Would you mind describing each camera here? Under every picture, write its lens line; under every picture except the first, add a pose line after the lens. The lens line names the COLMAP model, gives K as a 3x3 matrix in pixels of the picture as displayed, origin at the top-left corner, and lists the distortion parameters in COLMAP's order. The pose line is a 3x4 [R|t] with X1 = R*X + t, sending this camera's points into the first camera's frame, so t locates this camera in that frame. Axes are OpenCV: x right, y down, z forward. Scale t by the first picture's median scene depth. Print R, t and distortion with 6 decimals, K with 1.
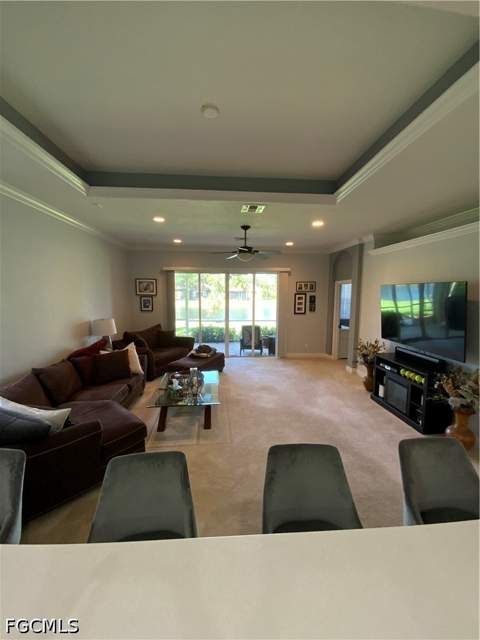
lens RADIAL K [[259.0, 0, 241.4], [0, 259.0, 323.5], [0, 0, 1]] dist [0.000194, -0.007185]
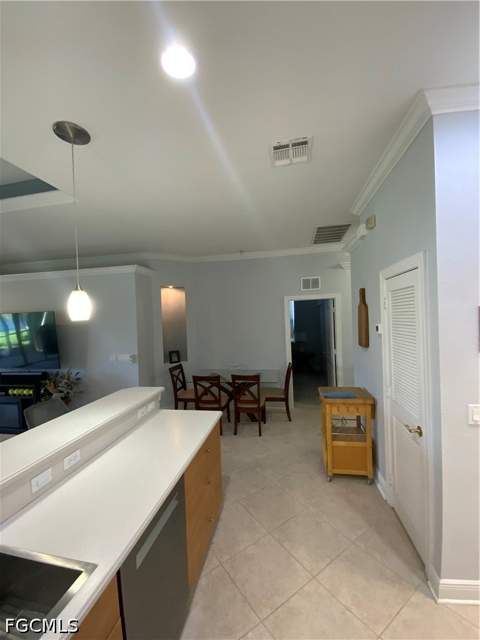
lens RADIAL K [[259.0, 0, 239.6], [0, 259.0, 320.7], [0, 0, 1]] dist [0.000194, -0.007185]
pose [[0.242226, -0.020720, 0.969999, -0.220247], [0.146684, 0.989062, -0.015502, 0.048901], [-0.959067, 0.146038, 0.242616, -0.272423]]
